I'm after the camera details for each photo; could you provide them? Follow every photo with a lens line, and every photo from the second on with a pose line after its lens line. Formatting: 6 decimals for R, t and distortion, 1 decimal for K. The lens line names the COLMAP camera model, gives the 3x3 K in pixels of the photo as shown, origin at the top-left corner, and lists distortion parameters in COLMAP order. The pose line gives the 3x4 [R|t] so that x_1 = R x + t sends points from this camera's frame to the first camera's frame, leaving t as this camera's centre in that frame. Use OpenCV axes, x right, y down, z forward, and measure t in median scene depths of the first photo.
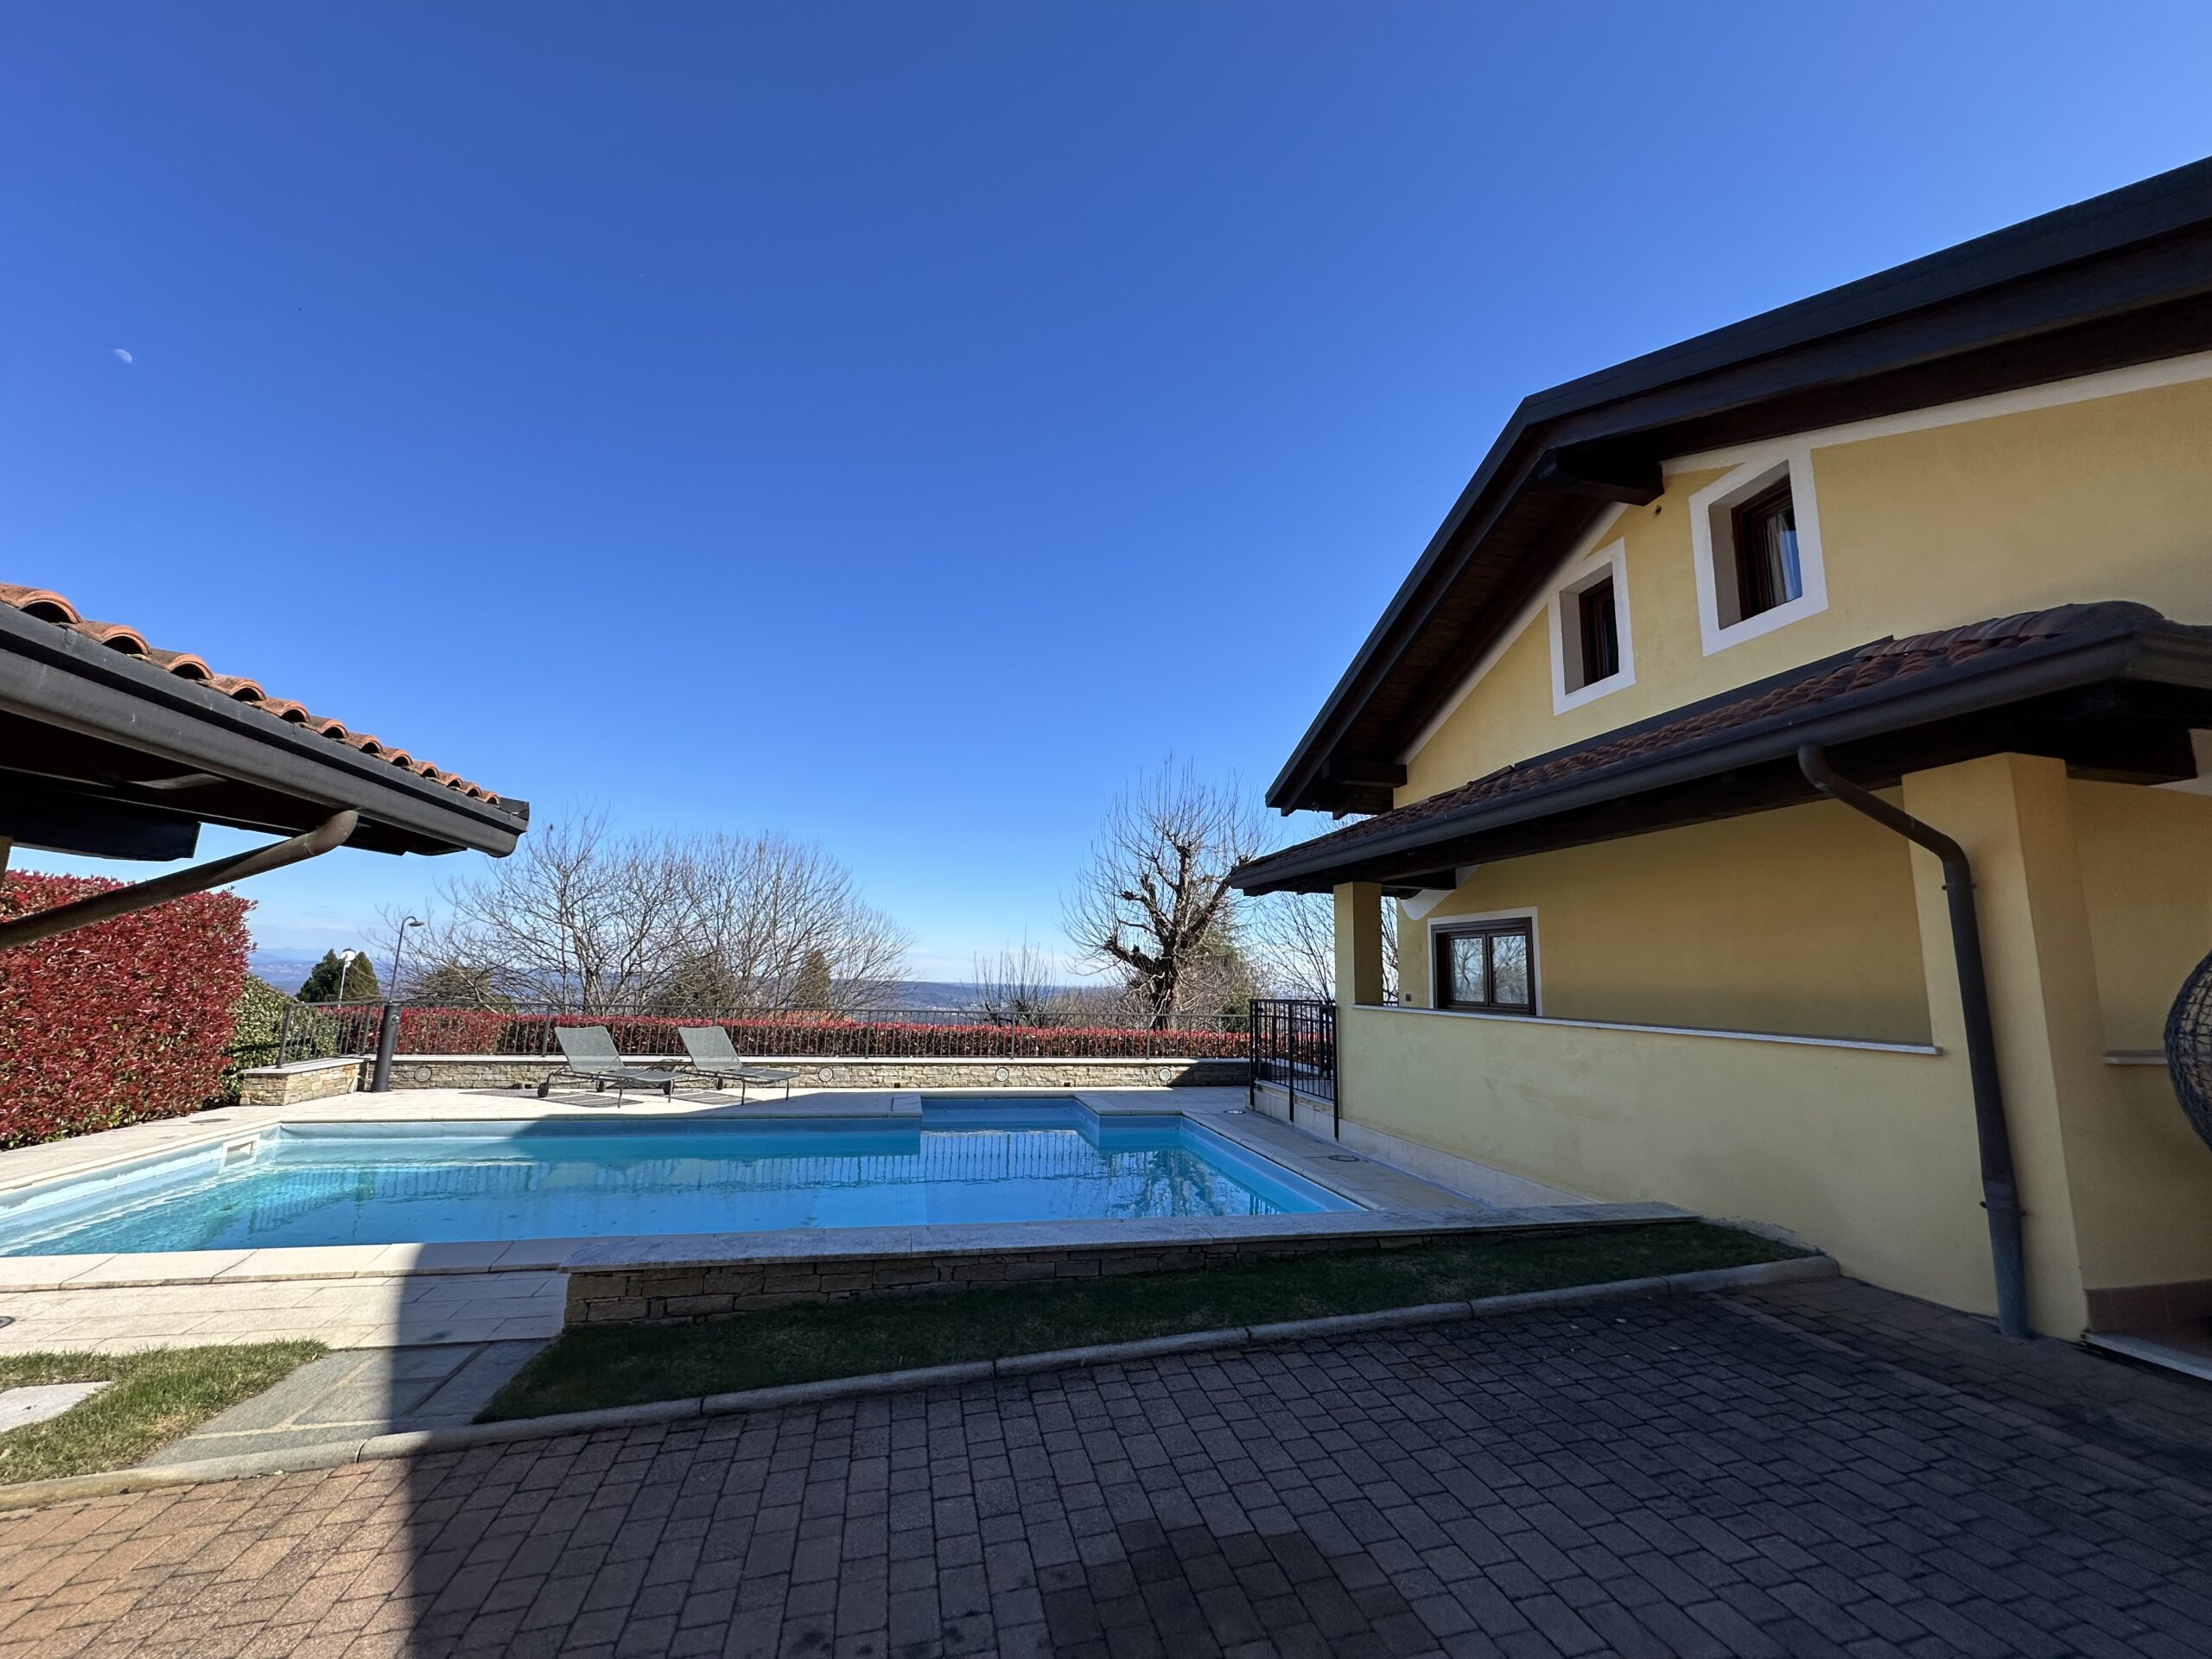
lens RADIAL K [[882.3, 0, 1114.1], [0, 882.3, 835.7], [0, 0, 1]] dist [-0.004667, 0.001257]
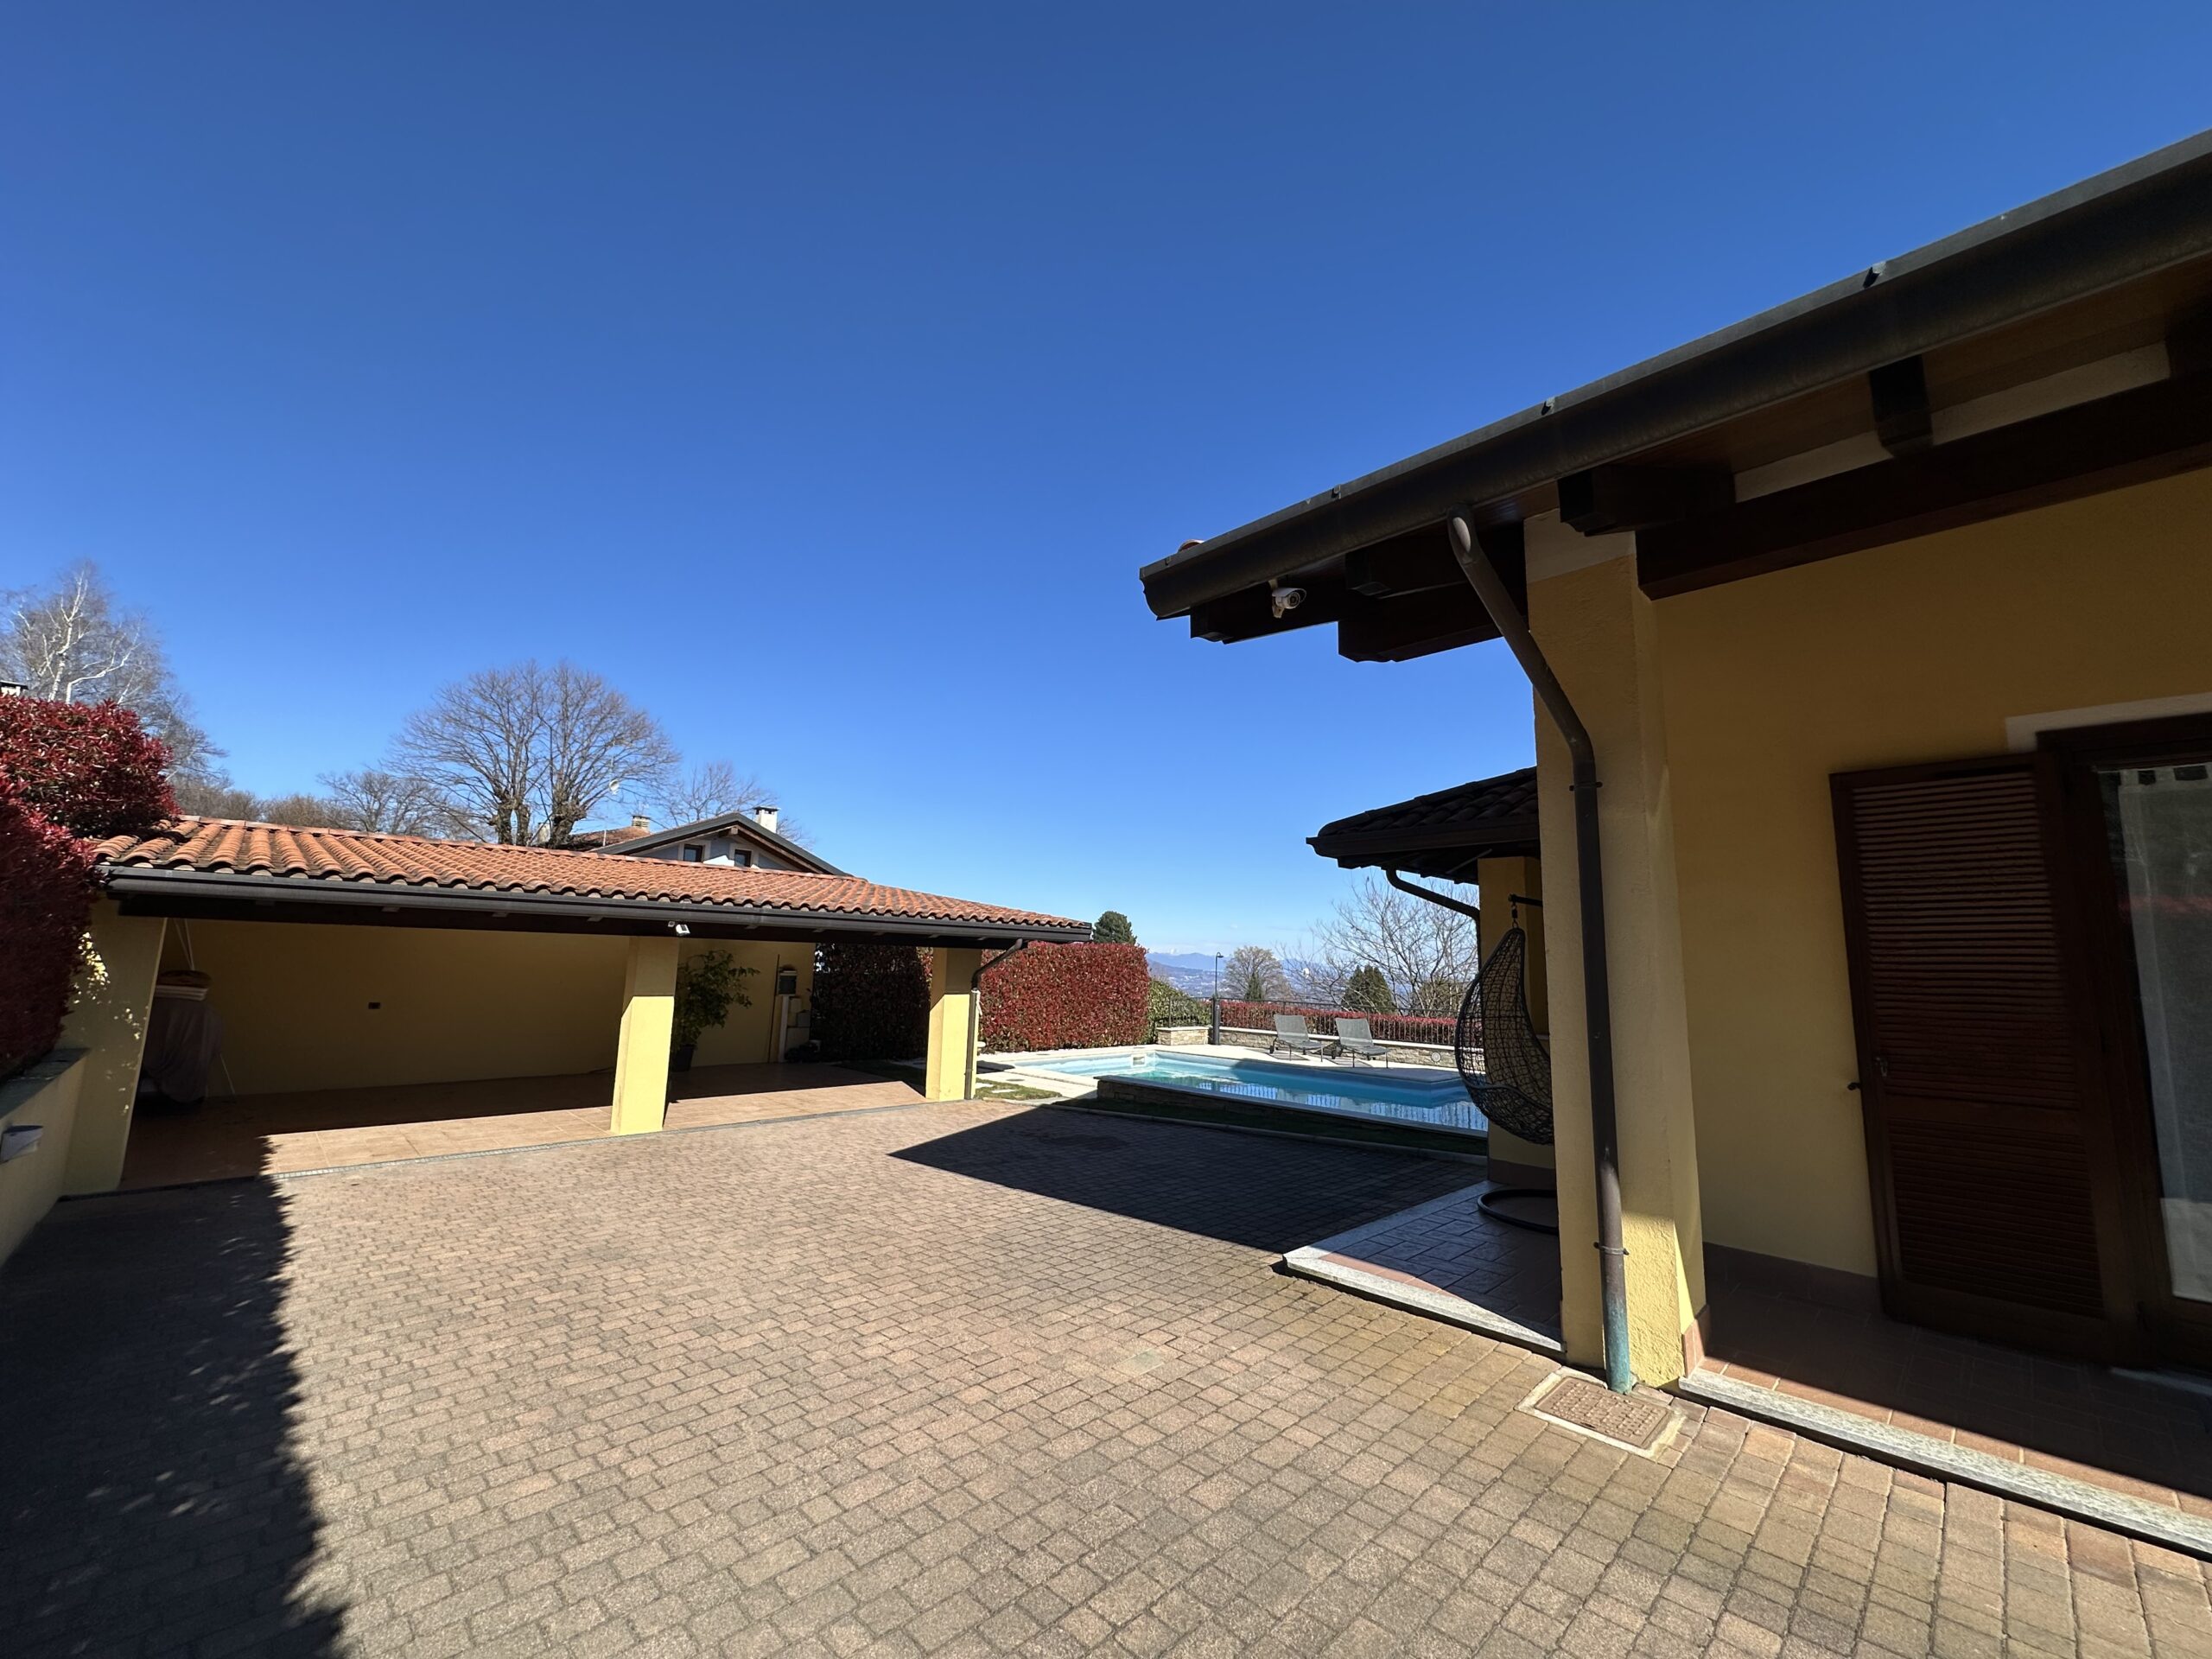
lens RADIAL K [[882.3, 0, 1111.2], [0, 882.3, 839.9], [0, 0, 1]] dist [-0.004667, 0.001257]
pose [[0.525353, -0.129754, -0.840933, 0.910286], [0.122401, 0.989550, -0.076218, -0.040256], [0.842035, -0.062889, 0.535745, -0.240423]]
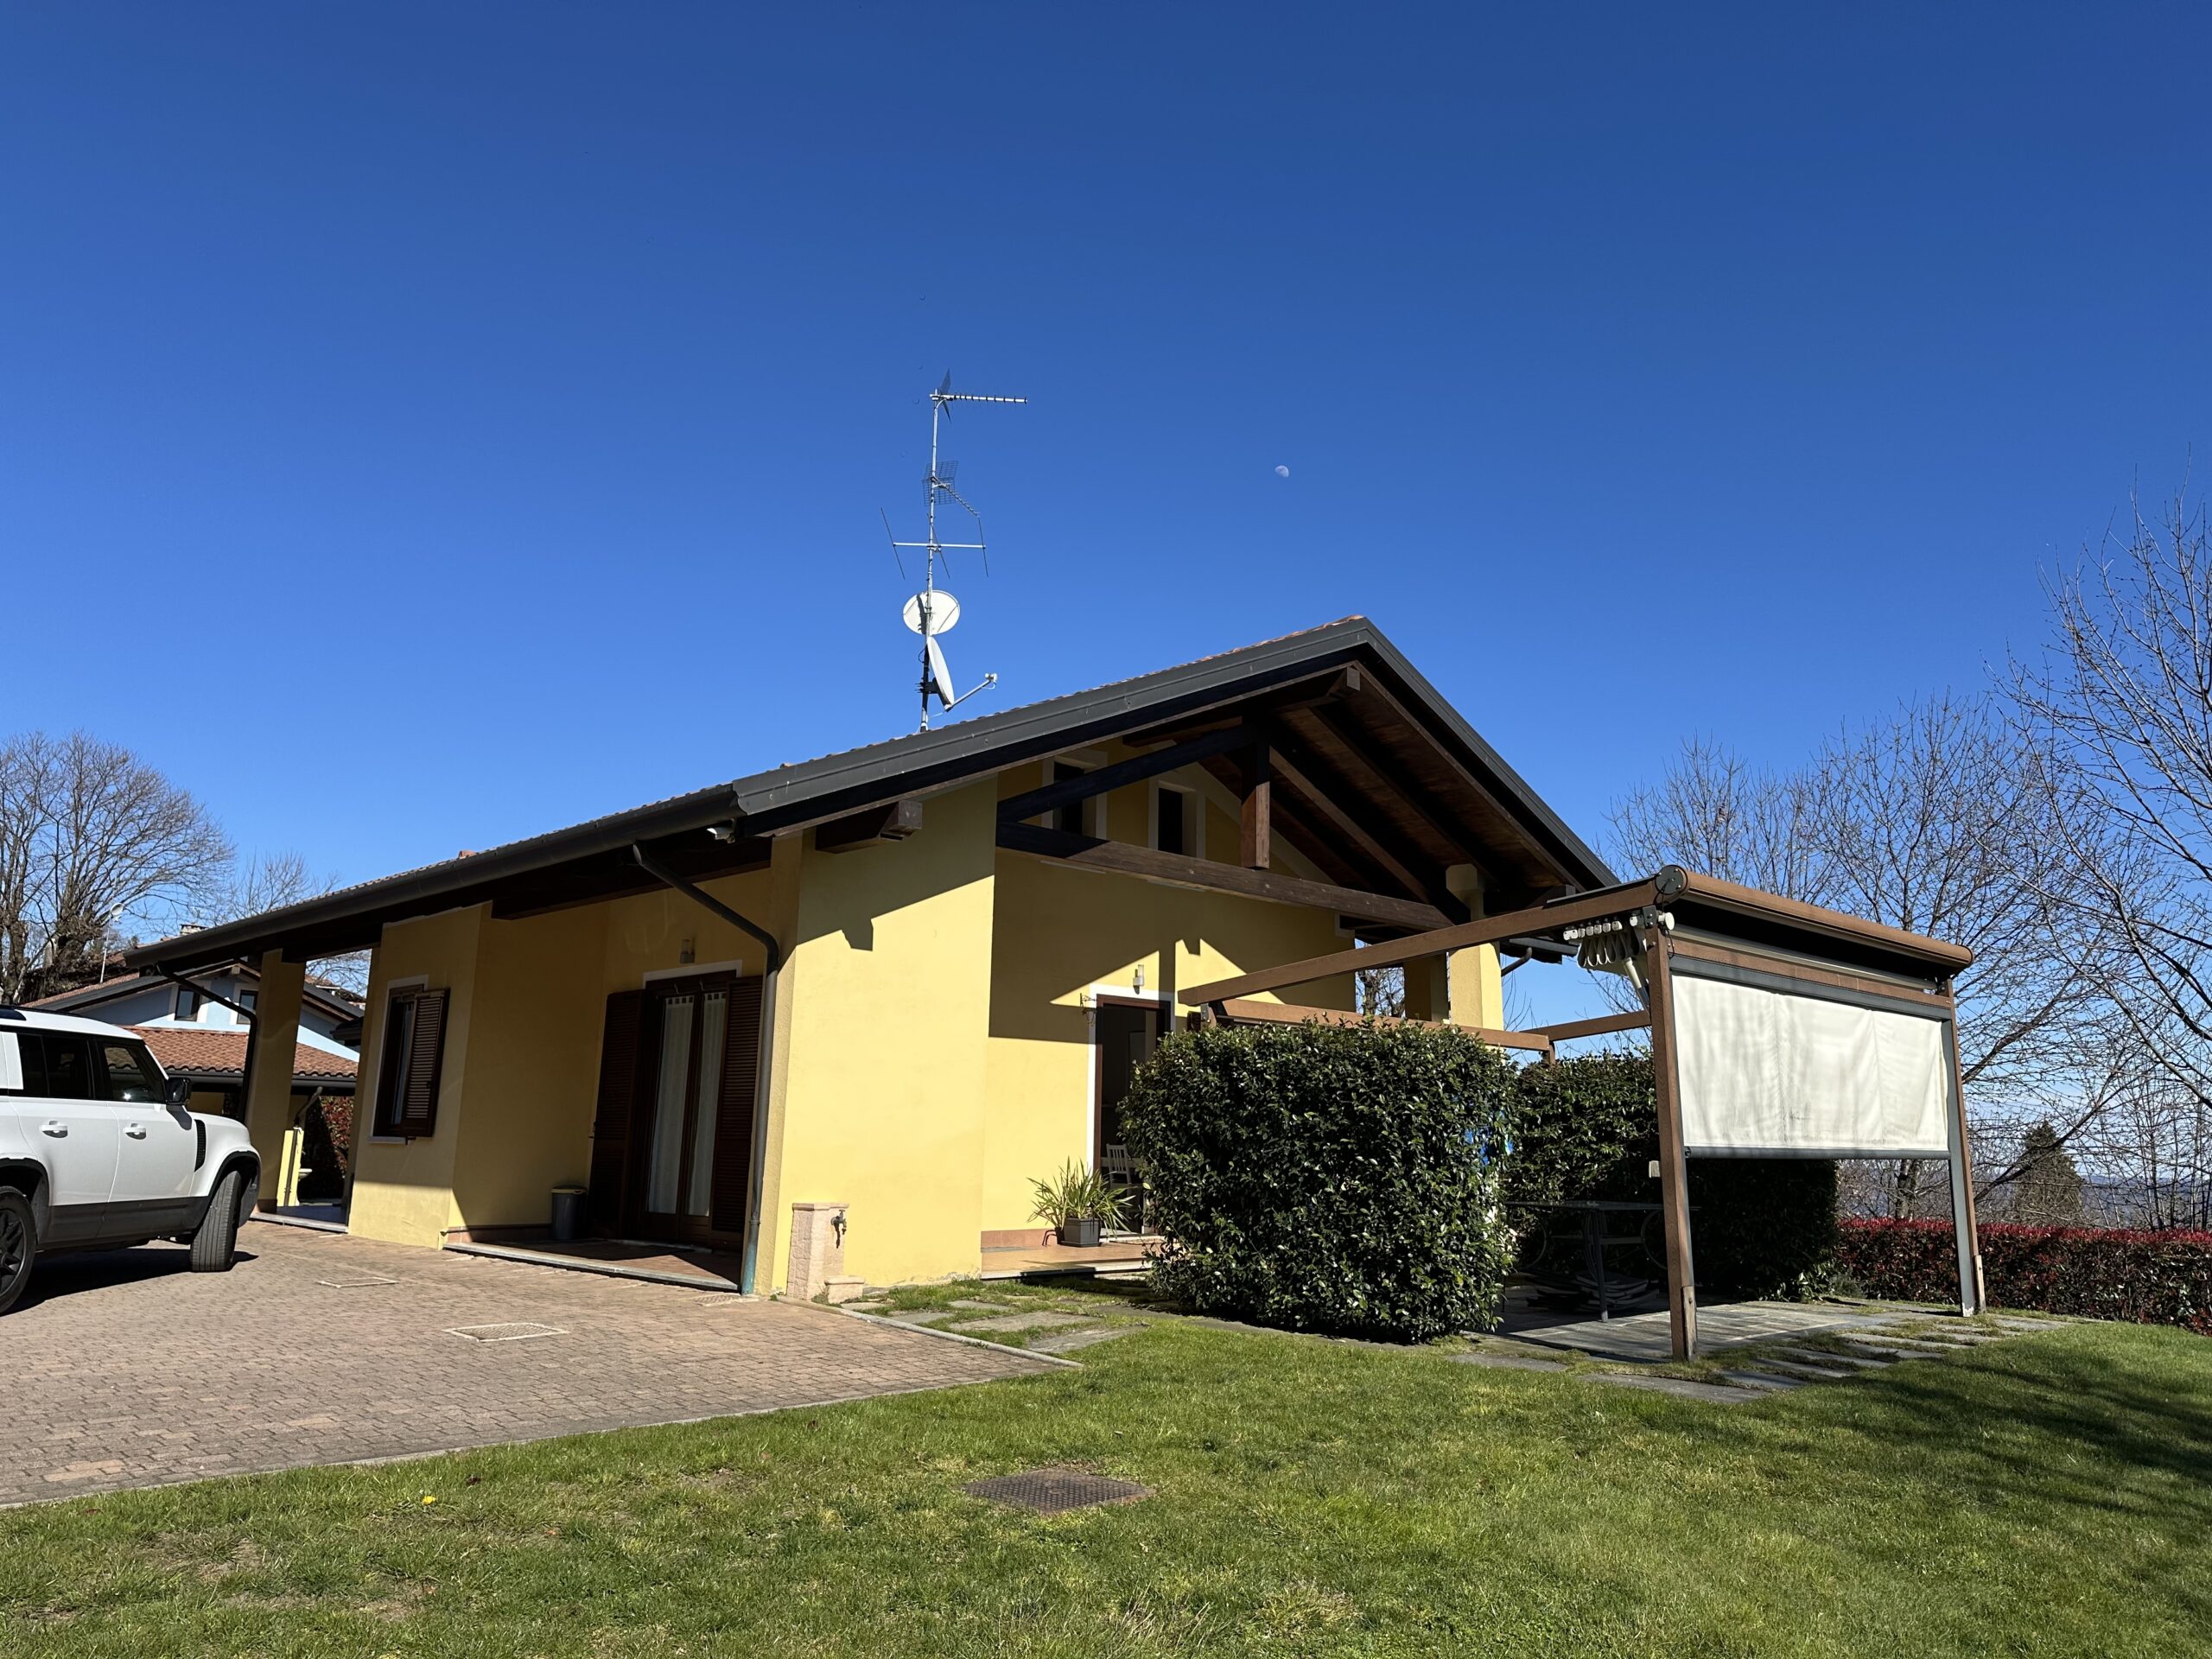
lens RADIAL K [[1567.6, 0, 1104.1], [0, 1567.6, 831.3], [0, 0, 1]] dist [-0.009450, -0.003746]
pose [[0.521431, -0.183084, -0.833421, 3.203354], [0.124658, 0.982576, -0.137857, 0.112493], [0.844139, -0.032009, 0.535169, 0.015806]]
